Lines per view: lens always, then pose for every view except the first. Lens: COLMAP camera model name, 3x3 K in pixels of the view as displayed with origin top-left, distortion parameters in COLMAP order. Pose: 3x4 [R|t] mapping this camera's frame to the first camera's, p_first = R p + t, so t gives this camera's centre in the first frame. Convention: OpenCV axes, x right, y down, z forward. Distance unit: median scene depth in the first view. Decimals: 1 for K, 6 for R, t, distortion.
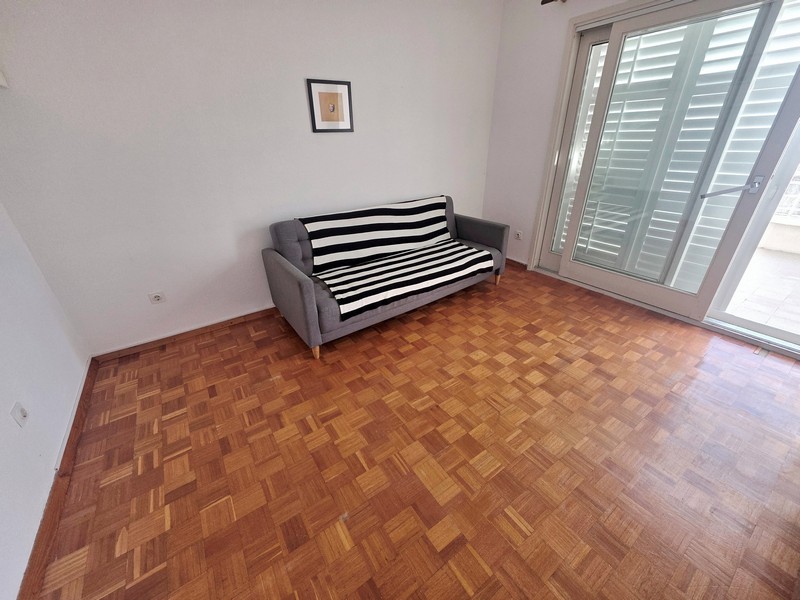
lens RADIAL K [[318.9, 0, 398.8], [0, 318.9, 297.7], [0, 0, 1]] dist [0.001064, 0.000772]
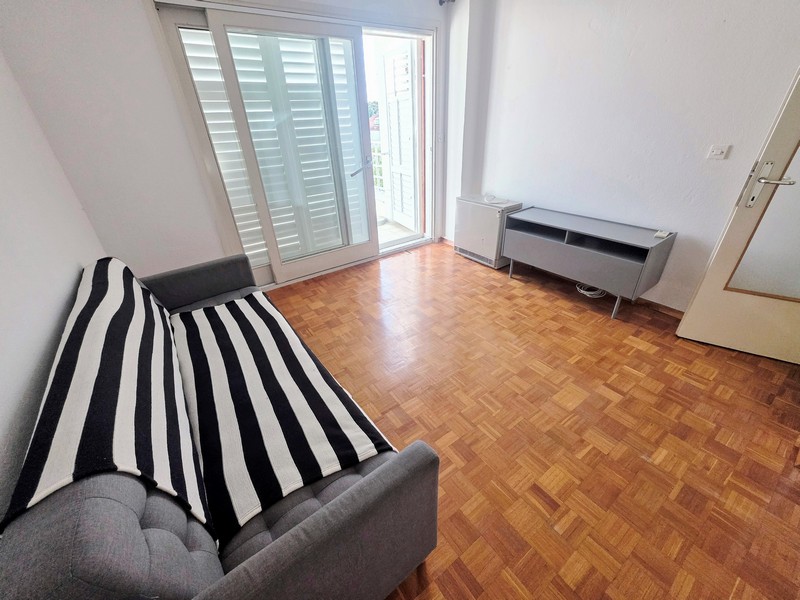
lens RADIAL K [[318.9, 0, 398.8], [0, 318.9, 297.7], [0, 0, 1]] dist [0.001064, 0.000772]
pose [[-0.007259, -0.469154, 0.883087, -0.450243], [0.487937, 0.769180, 0.412650, -0.324919], [-0.872849, 0.433886, 0.223333, 0.634134]]
